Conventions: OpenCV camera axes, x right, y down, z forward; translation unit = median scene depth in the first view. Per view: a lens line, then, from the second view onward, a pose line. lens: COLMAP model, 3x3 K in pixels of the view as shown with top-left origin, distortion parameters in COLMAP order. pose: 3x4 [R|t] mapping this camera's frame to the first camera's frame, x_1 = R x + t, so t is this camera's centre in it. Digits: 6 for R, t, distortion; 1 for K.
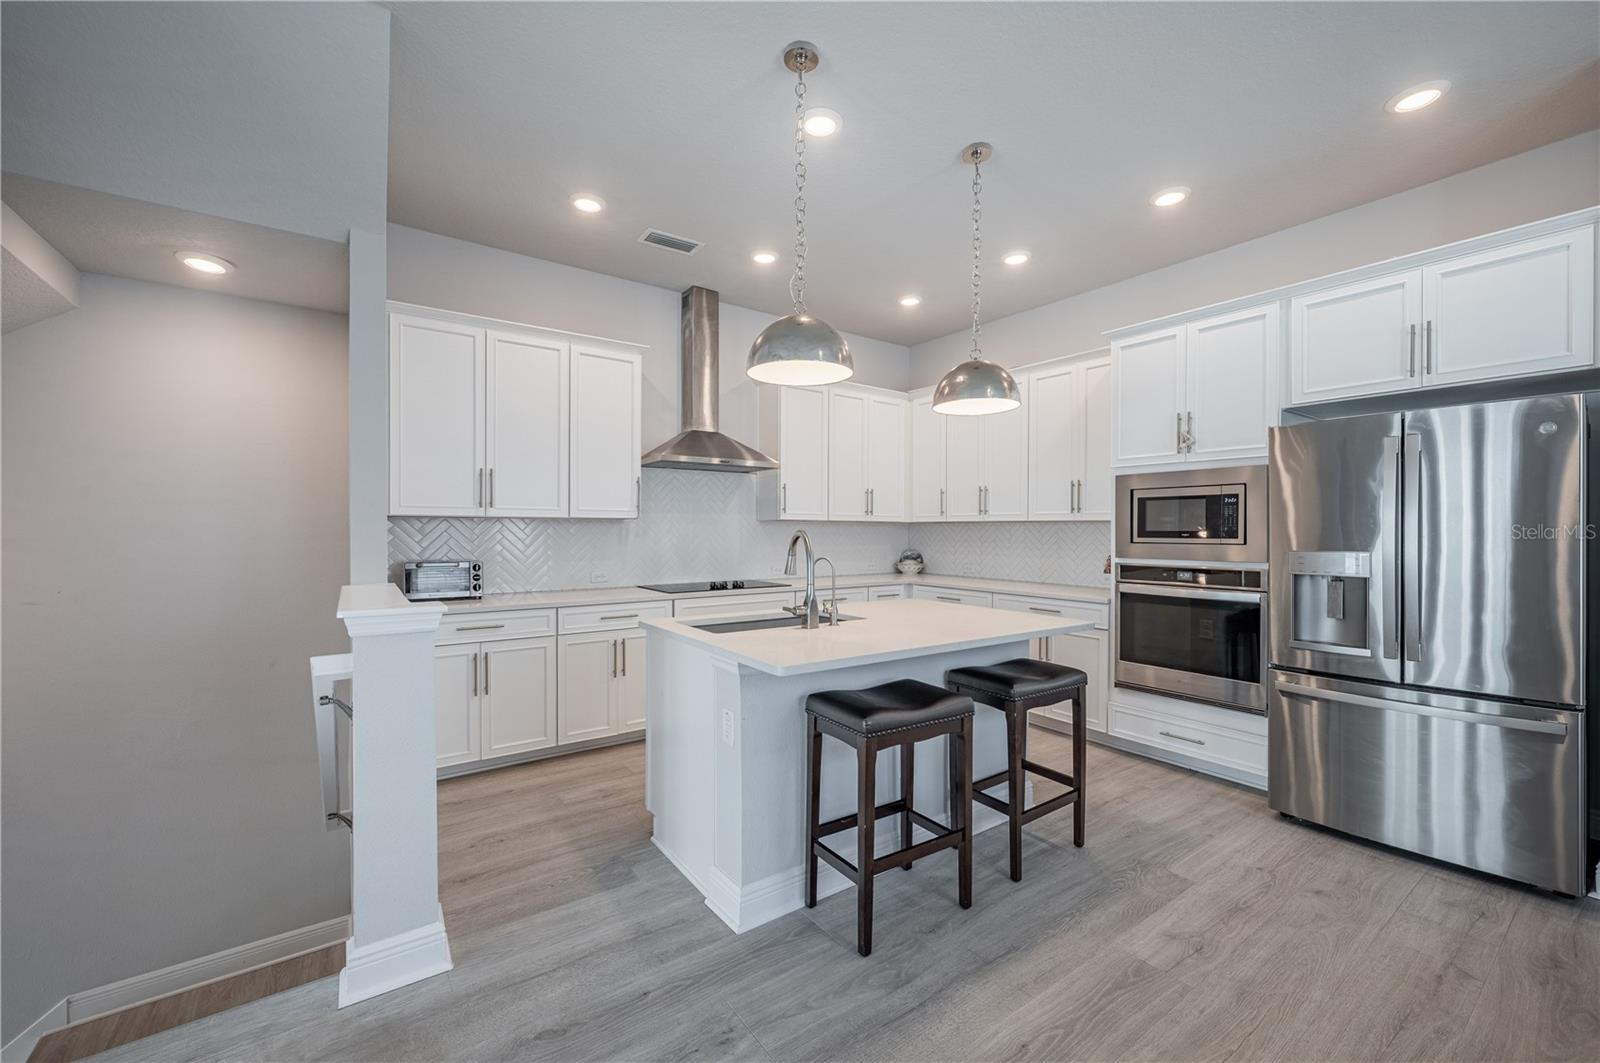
lens RADIAL K [[637.9, 0, 797.2], [0, 637.9, 533.1], [0, 0, 1]] dist [0.000440, -0.000142]
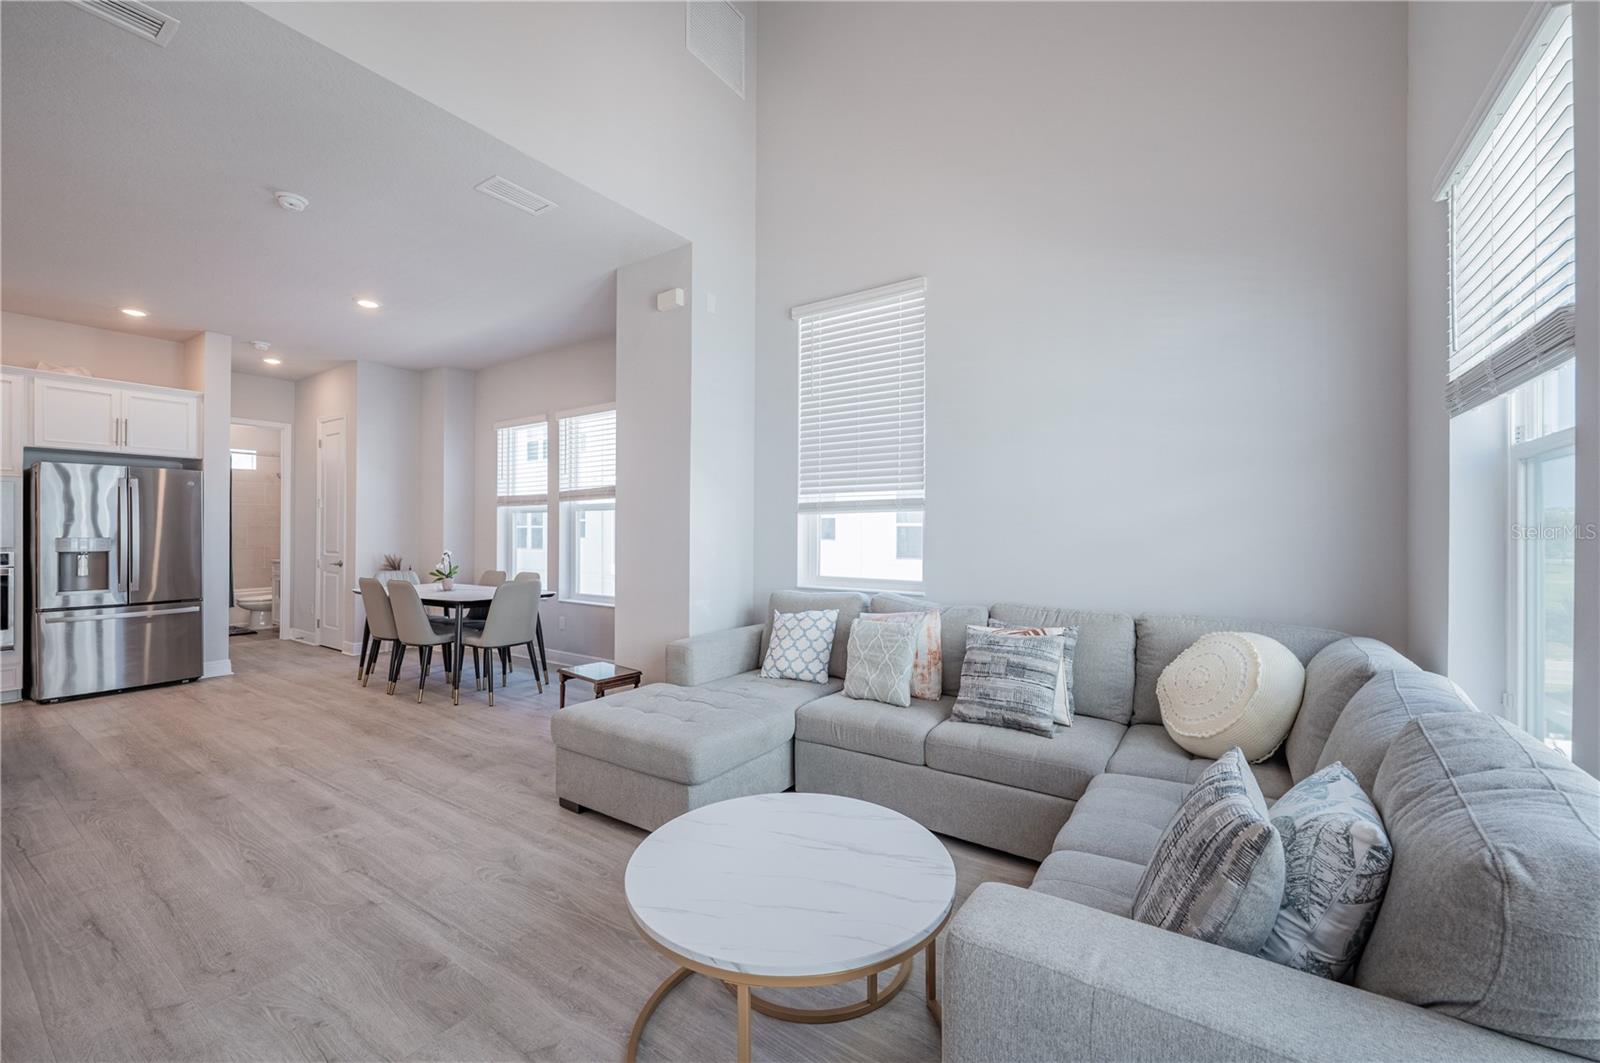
lens RADIAL K [[637.9, 0, 808.1], [0, 637.9, 529.0], [0, 0, 1]] dist [0.000440, -0.000142]
pose [[-0.345548, 0.002428, 0.938398, -1.130550], [0.000003, 0.999997, -0.002587, 0.007543], [-0.938401, -0.000891, -0.345547, -0.206478]]
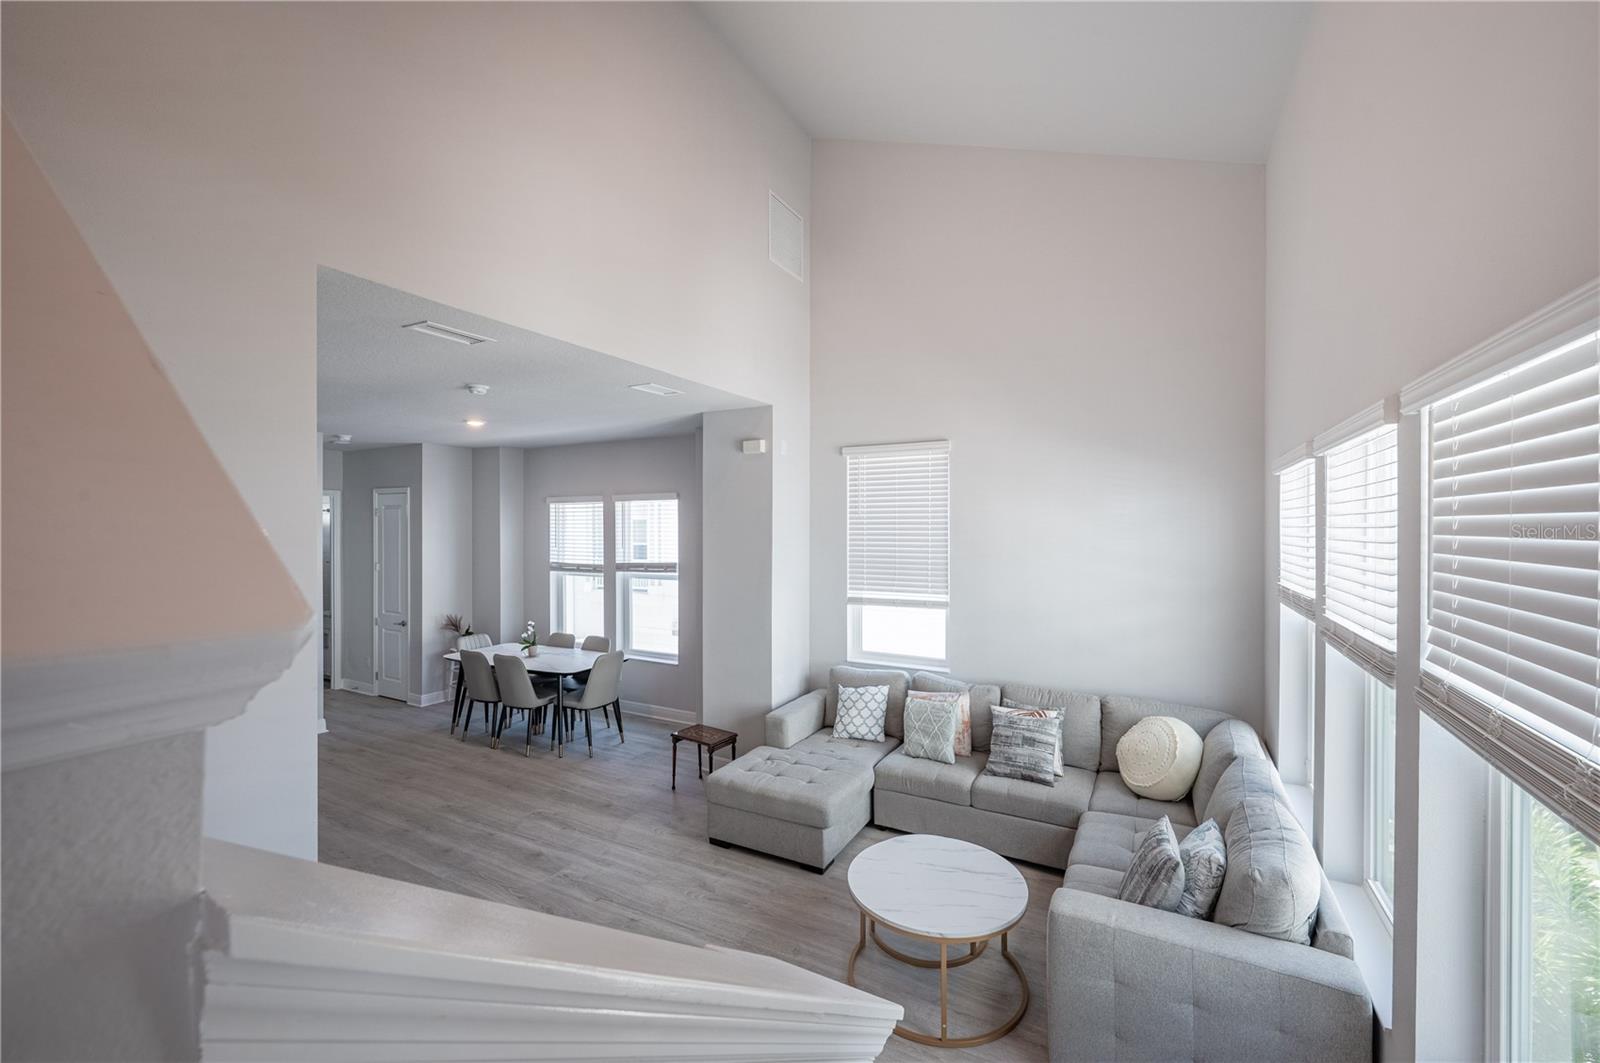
lens RADIAL K [[637.9, 0, 820.5], [0, 637.9, 534.9], [0, 0, 1]] dist [0.000440, -0.000142]
pose [[-0.439031, -0.010273, 0.898413, -1.358803], [0.006438, 0.999873, 0.014580, -0.204063], [-0.898449, 0.012185, -0.438909, 0.118314]]
